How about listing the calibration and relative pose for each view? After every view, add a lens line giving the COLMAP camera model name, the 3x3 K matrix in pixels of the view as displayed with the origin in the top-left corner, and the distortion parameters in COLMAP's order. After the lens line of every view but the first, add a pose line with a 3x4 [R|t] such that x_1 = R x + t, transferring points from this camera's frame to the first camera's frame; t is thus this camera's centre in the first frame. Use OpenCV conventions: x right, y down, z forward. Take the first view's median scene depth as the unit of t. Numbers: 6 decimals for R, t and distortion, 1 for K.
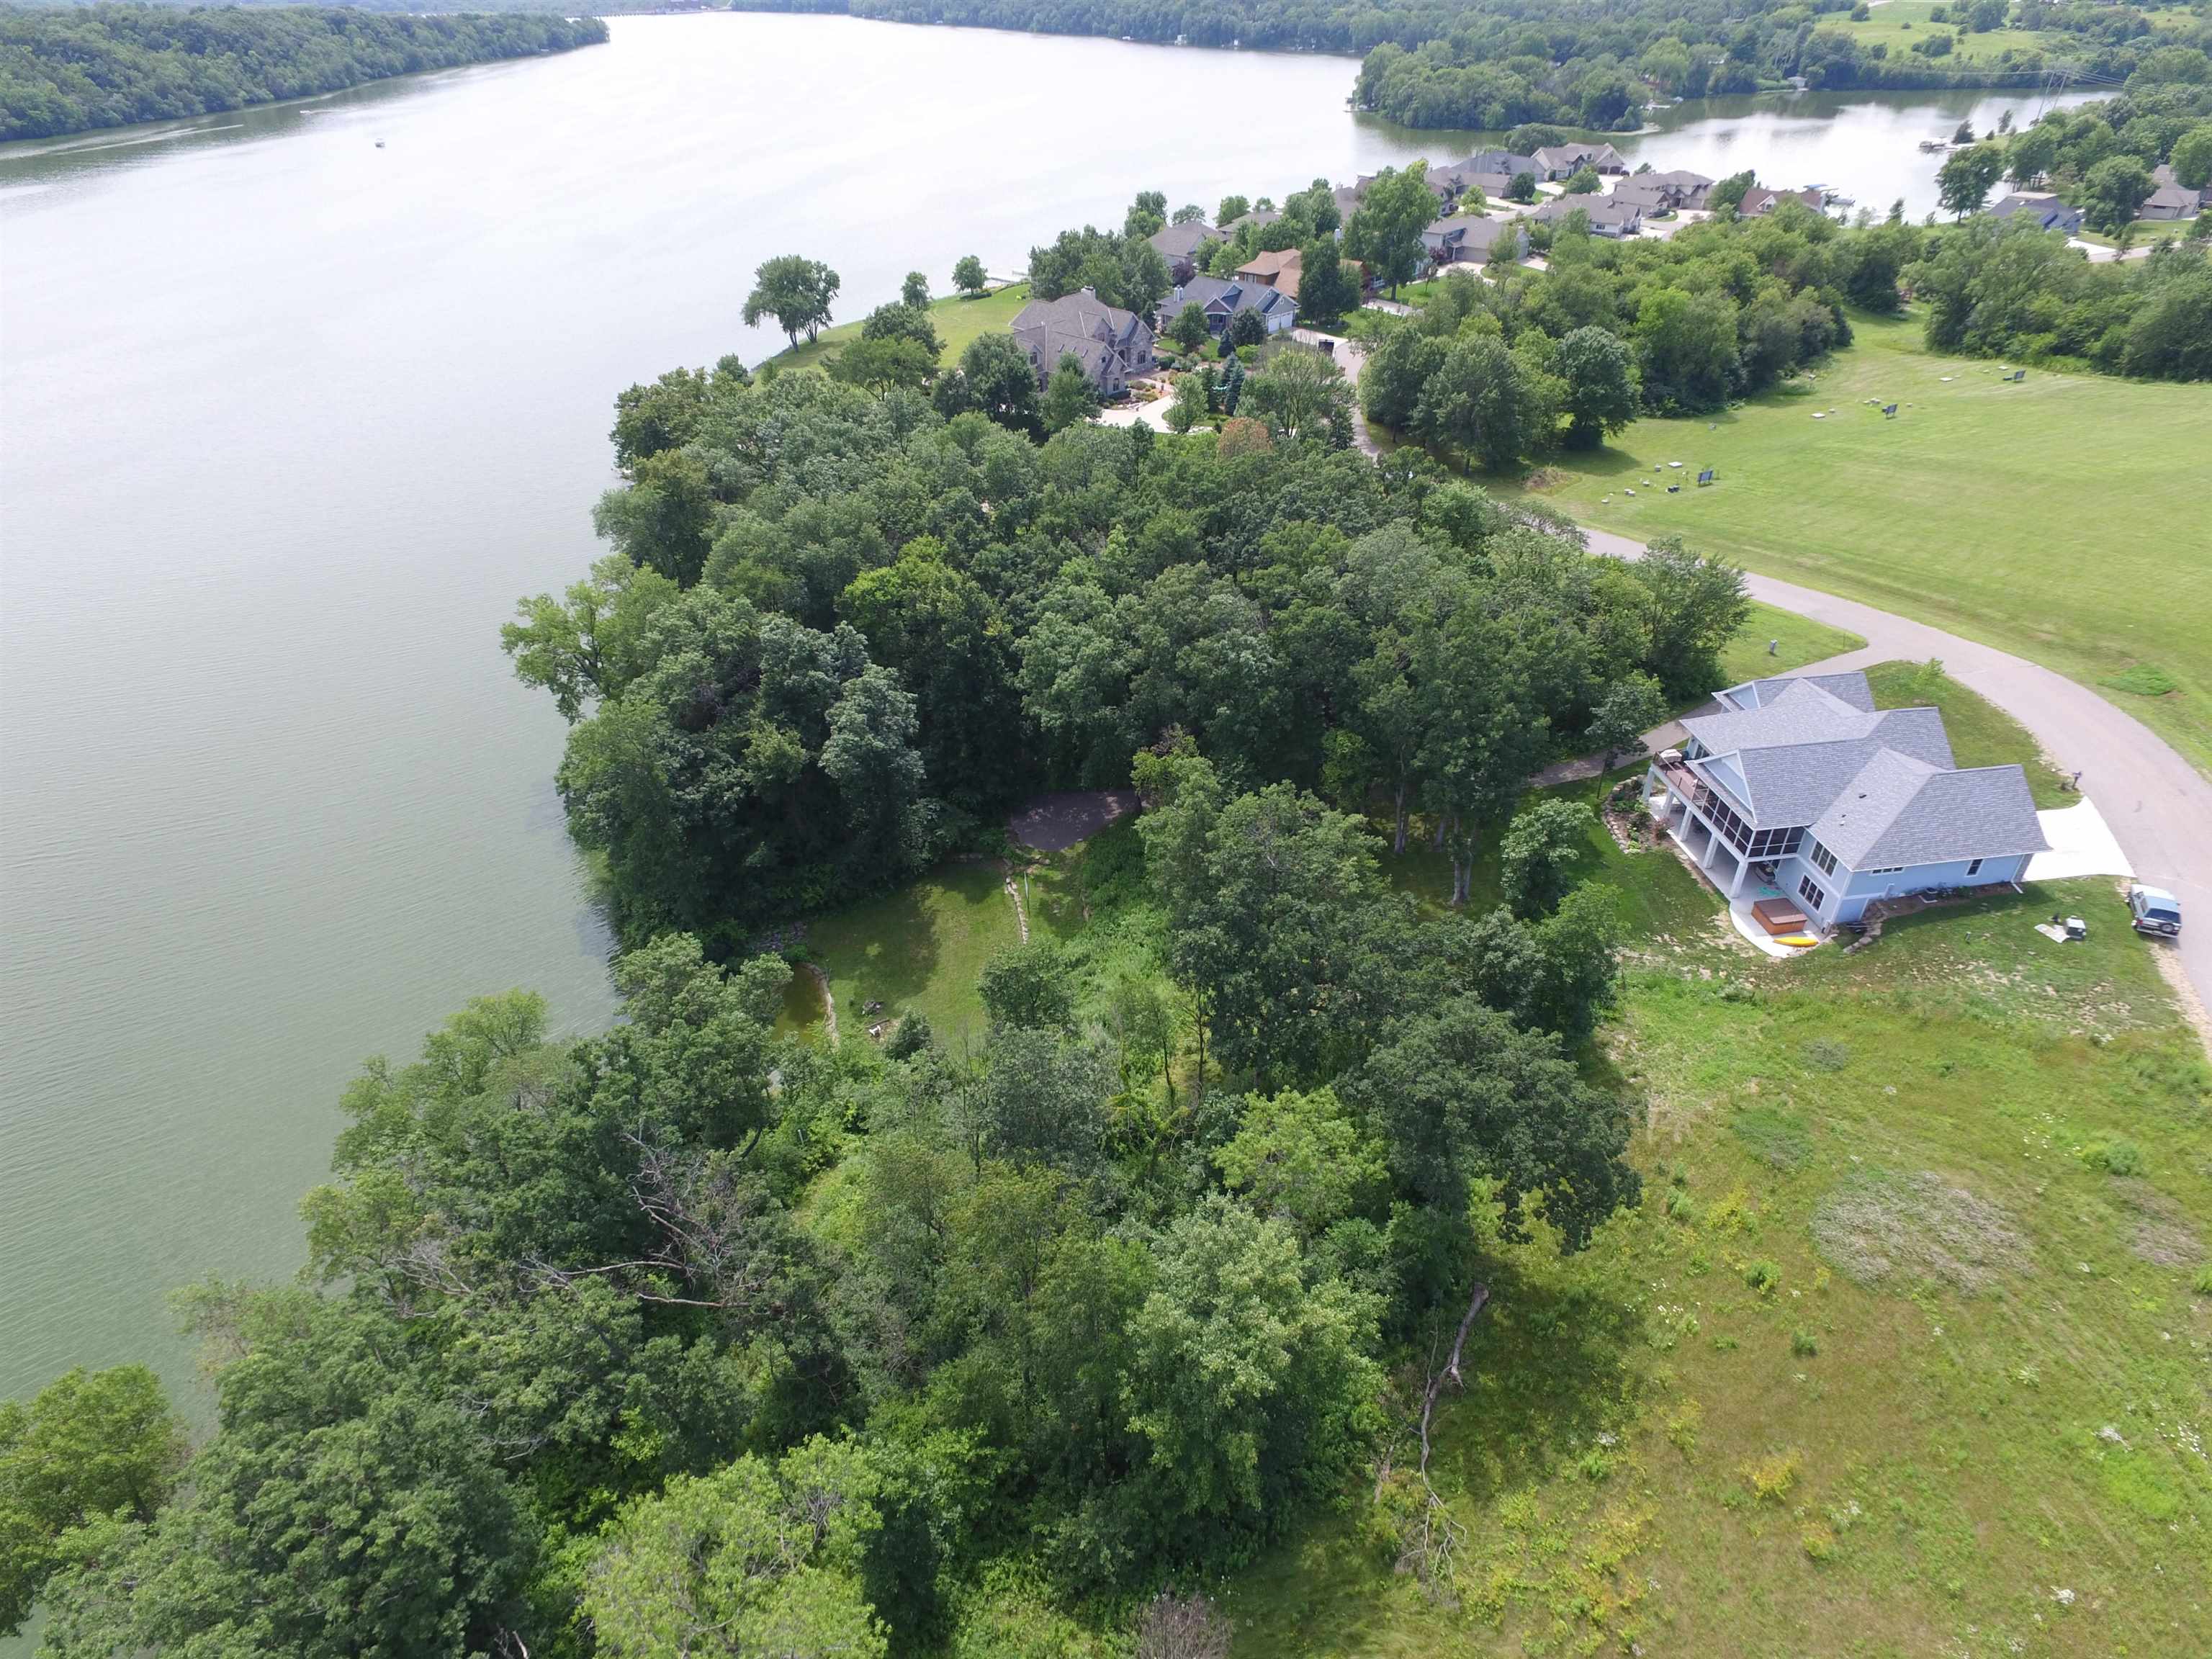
lens RADIAL K [[1278.8, 0, 1103.5], [0, 1278.8, 830.2], [0, 0, 1]] dist [-0.013842, 0.018045]
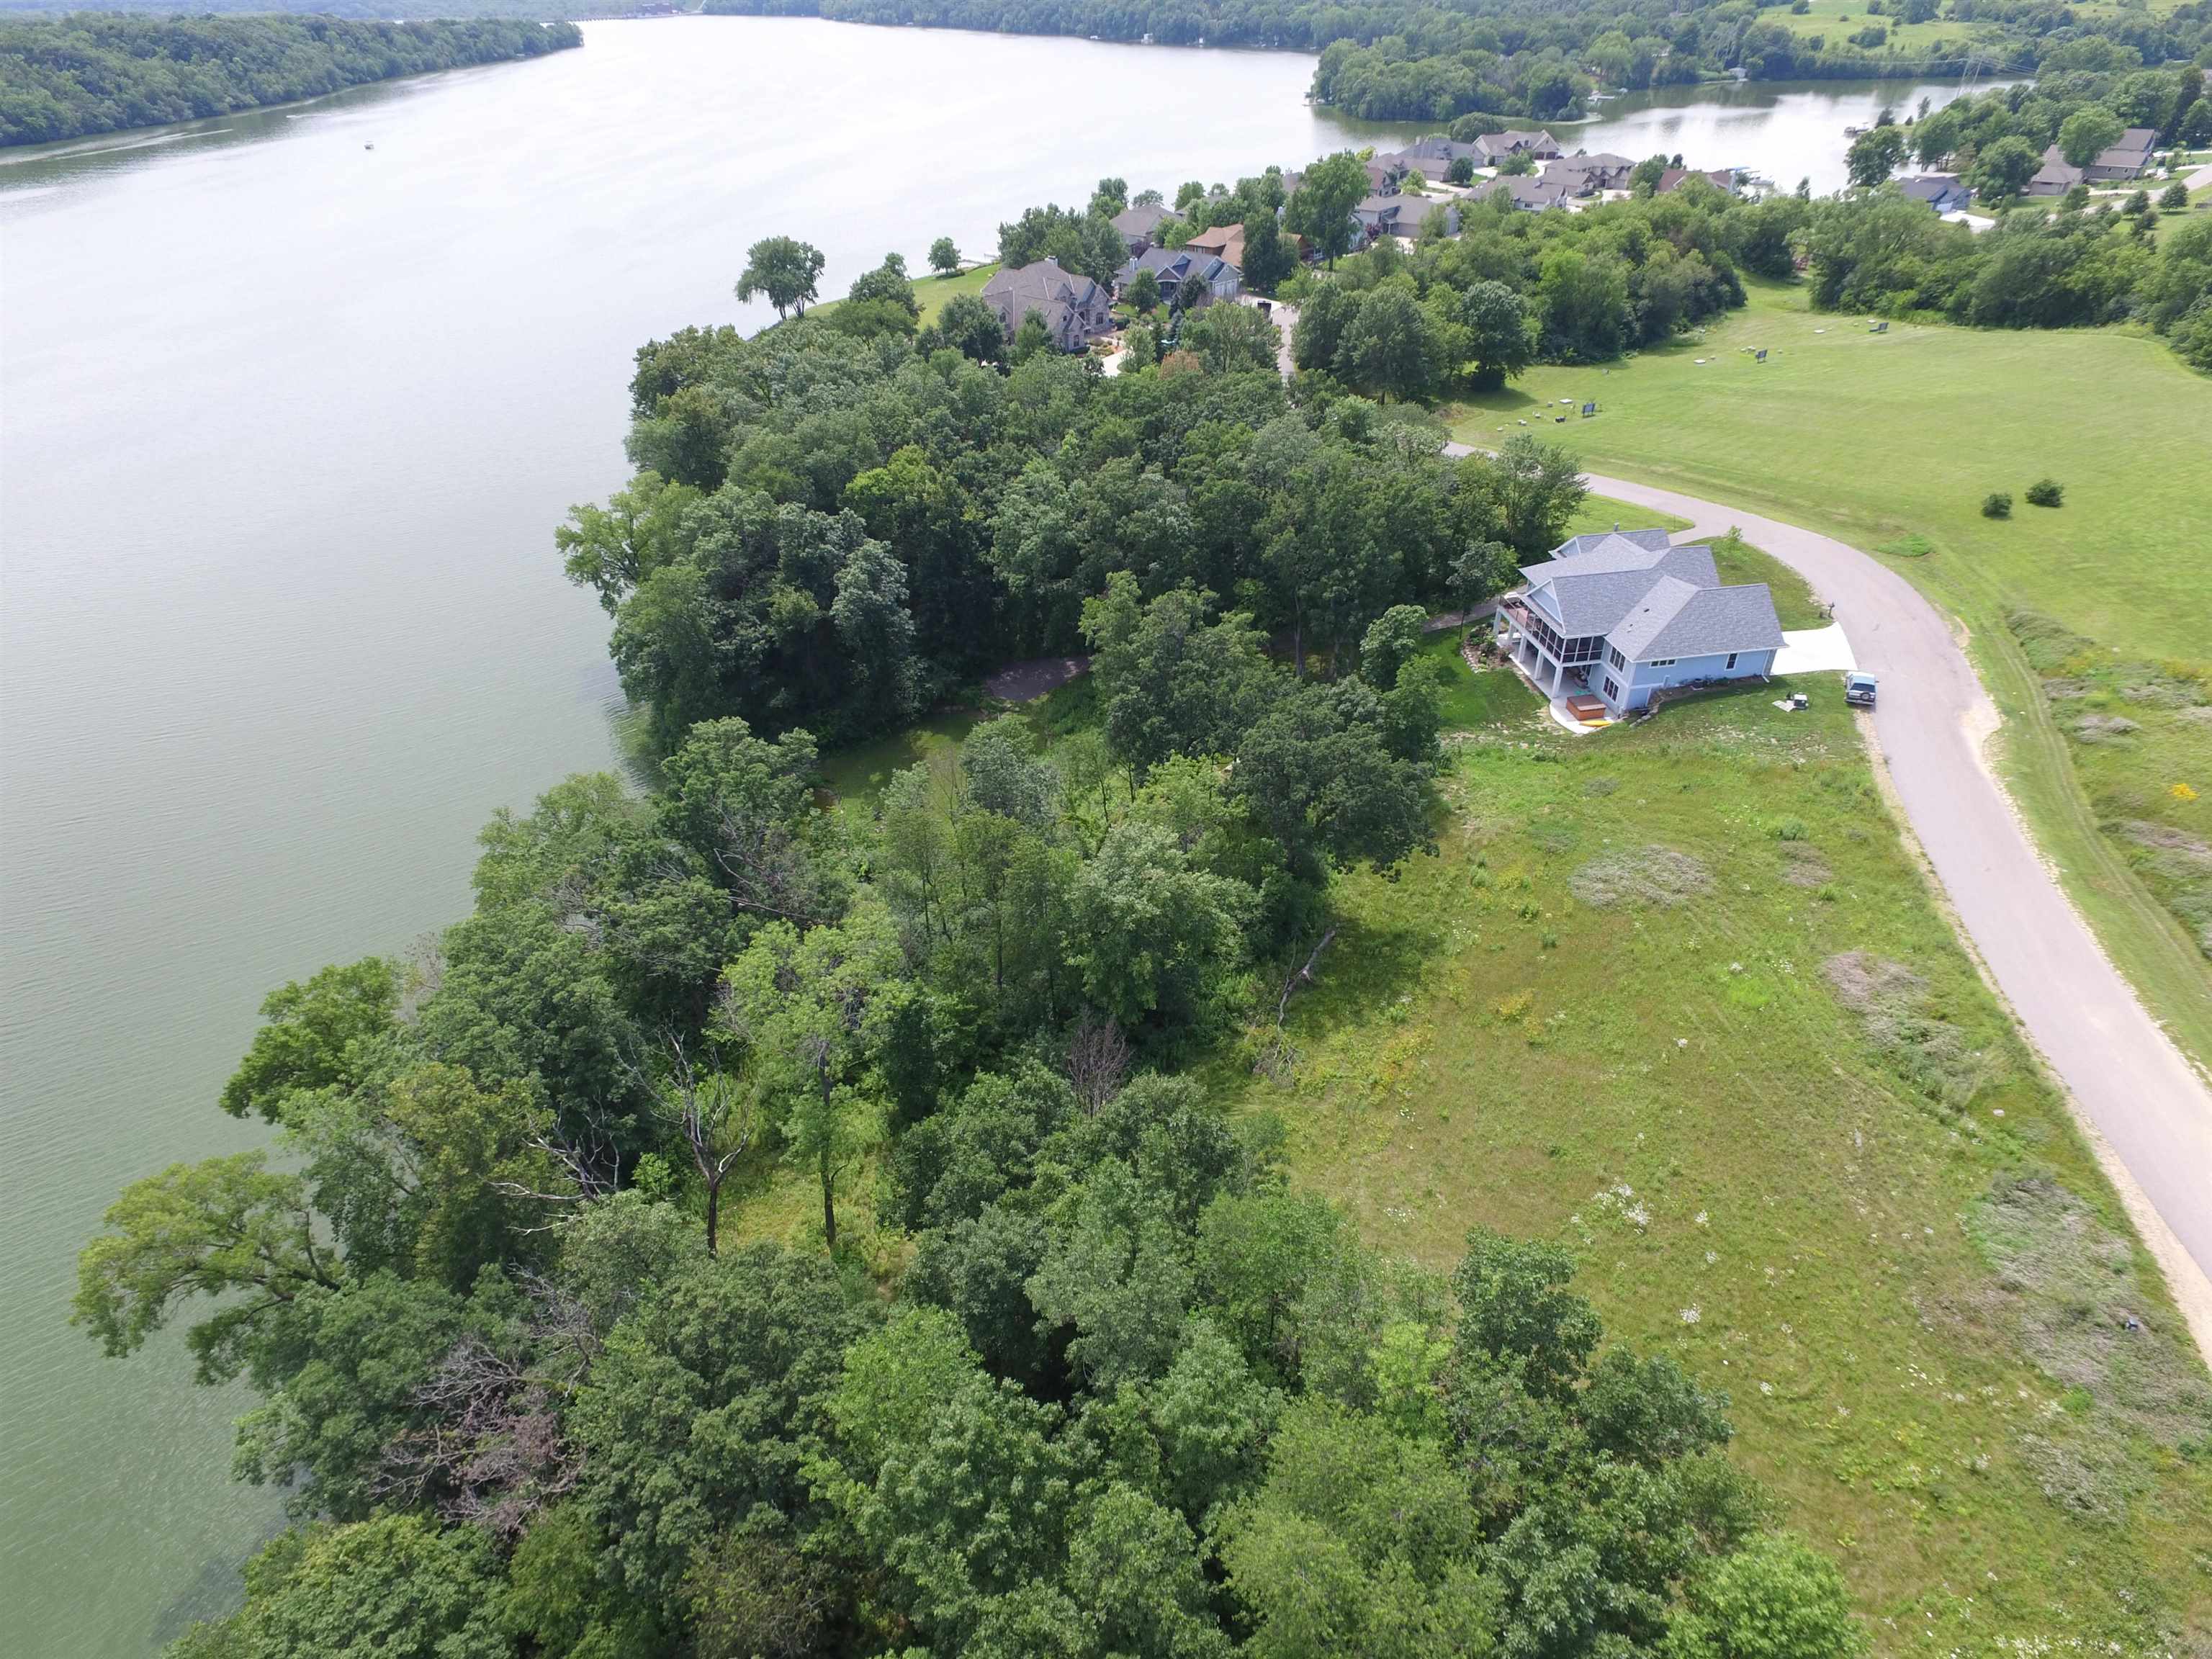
lens RADIAL K [[1278.8, 0, 1103.5], [0, 1278.8, 830.2], [0, 0, 1]] dist [-0.013842, 0.018045]
pose [[0.999770, -0.017444, 0.012439, 0.011518], [0.017446, 0.999848, -0.000085, 0.077654], [-0.012436, 0.000302, 0.999923, -0.117292]]
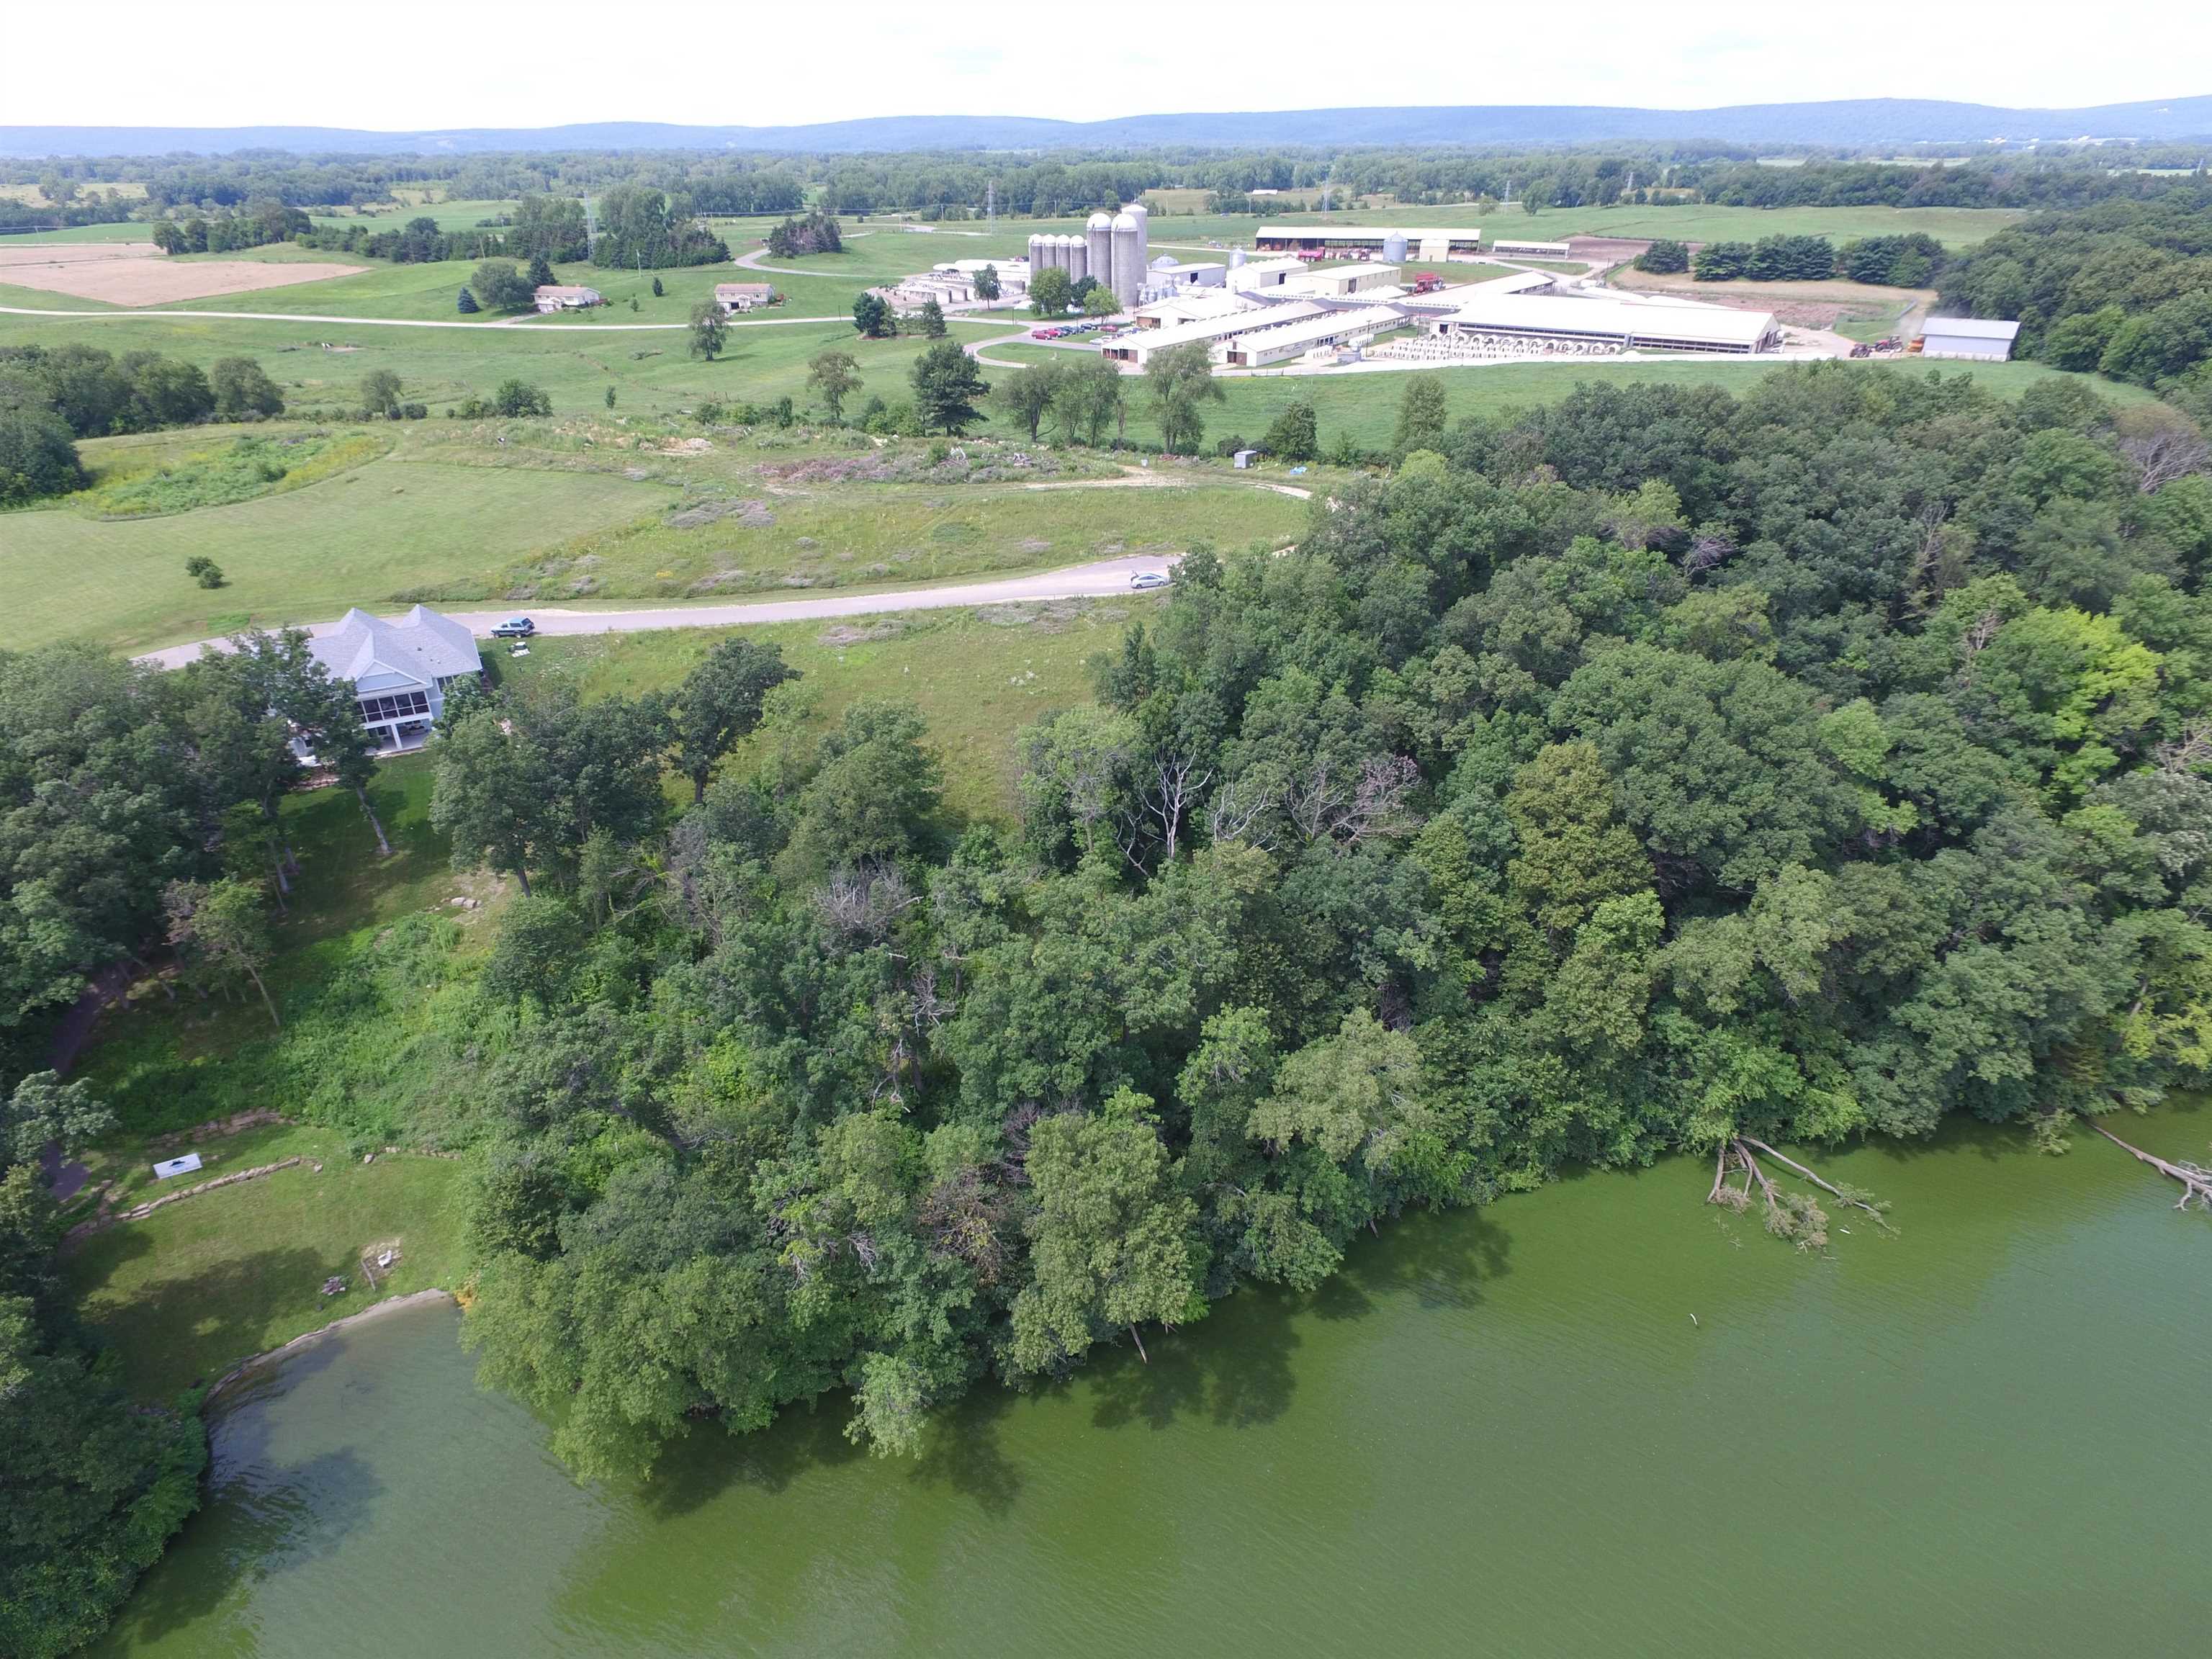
lens RADIAL K [[1280.2, 0, 1102.0], [0, 1280.2, 826.6], [0, 0, 1]] dist [-0.009453, 0.013355]
pose [[-0.337626, -0.427150, 0.838780, -0.465535], [0.542392, 0.640005, 0.544247, -0.120967], [-0.769298, 0.638699, 0.015600, 0.194873]]
